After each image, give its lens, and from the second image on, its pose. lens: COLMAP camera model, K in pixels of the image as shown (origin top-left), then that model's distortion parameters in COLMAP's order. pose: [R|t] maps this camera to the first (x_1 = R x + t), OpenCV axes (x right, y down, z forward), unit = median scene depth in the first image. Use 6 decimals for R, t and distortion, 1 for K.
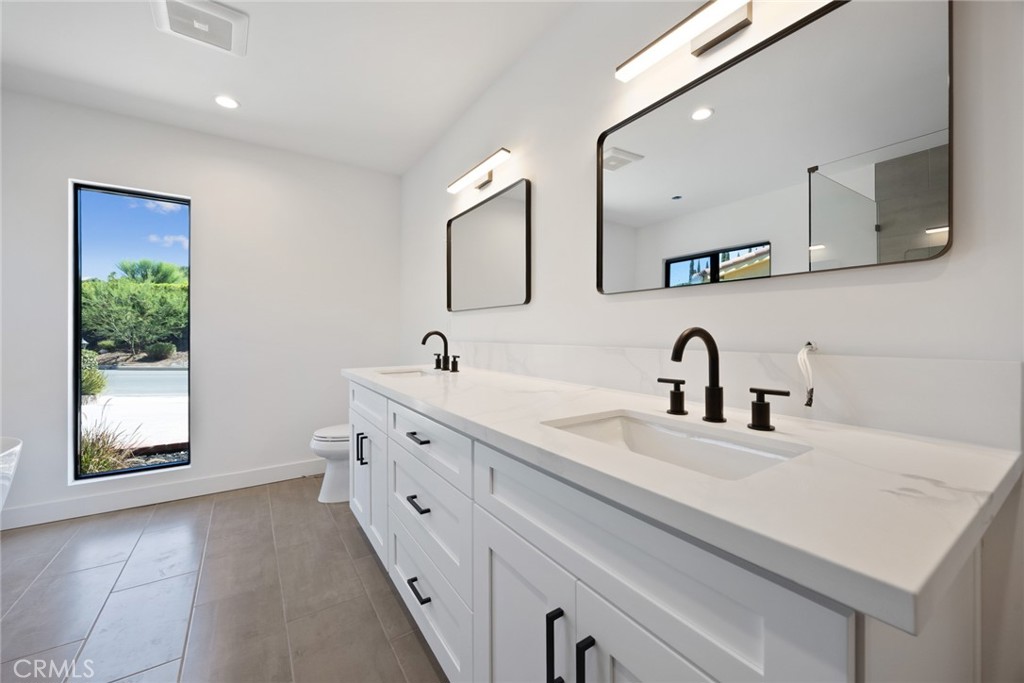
lens RADIAL K [[397.8, 0, 511.8], [0, 397.8, 333.8], [0, 0, 1]] dist [-0.002910, 0.000251]
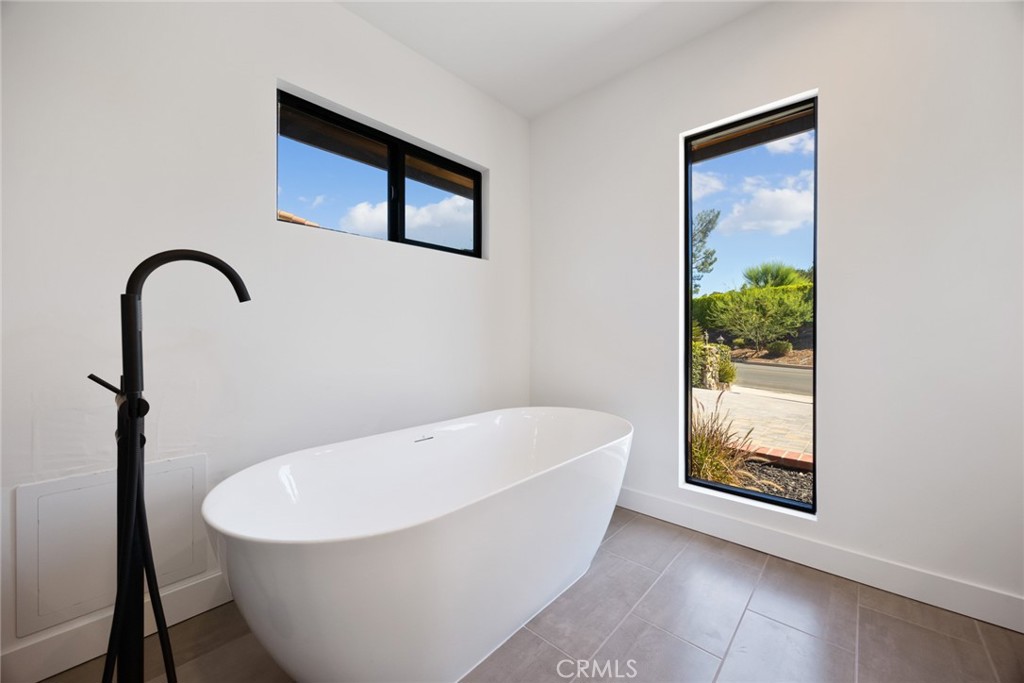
lens RADIAL K [[397.8, 0, 515.8], [0, 397.8, 332.8], [0, 0, 1]] dist [-0.002910, 0.000251]
pose [[0.257847, -0.002593, -0.966182, -0.326418], [-0.001646, 0.999994, -0.003123, 0.042947], [0.966184, 0.002396, 0.257841, 0.379710]]
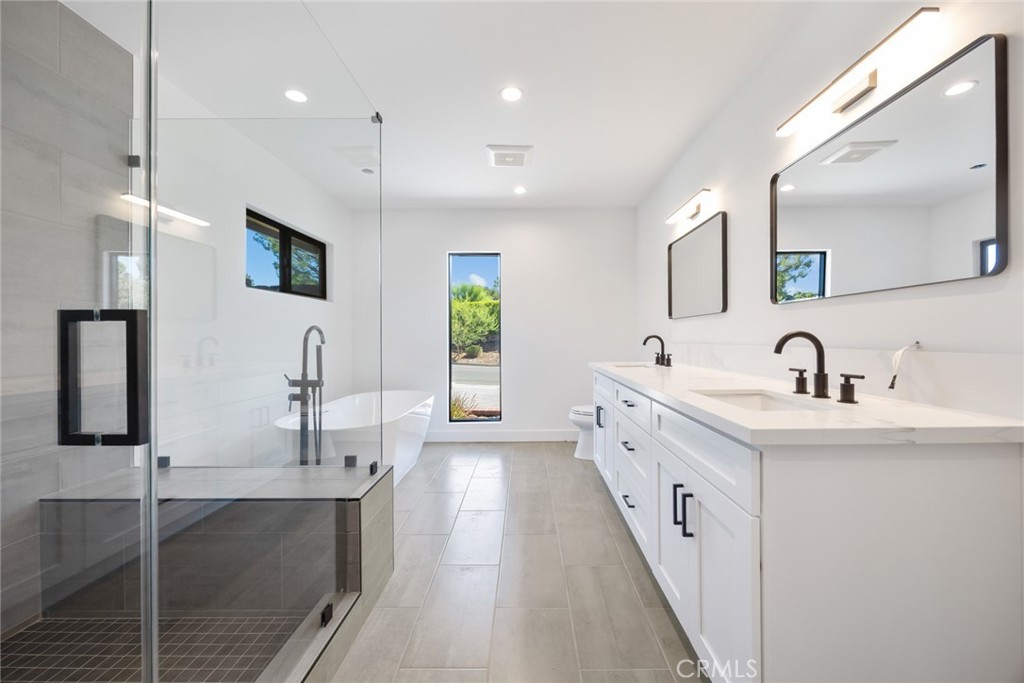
lens RADIAL K [[397.8, 0, 512.2], [0, 397.8, 337.4], [0, 0, 1]] dist [-0.002910, 0.000251]
pose [[0.812255, -0.005375, -0.583278, 0.157081], [0.004026, 0.999985, -0.003610, 0.002879], [0.583289, 0.000584, 0.812264, -0.271298]]
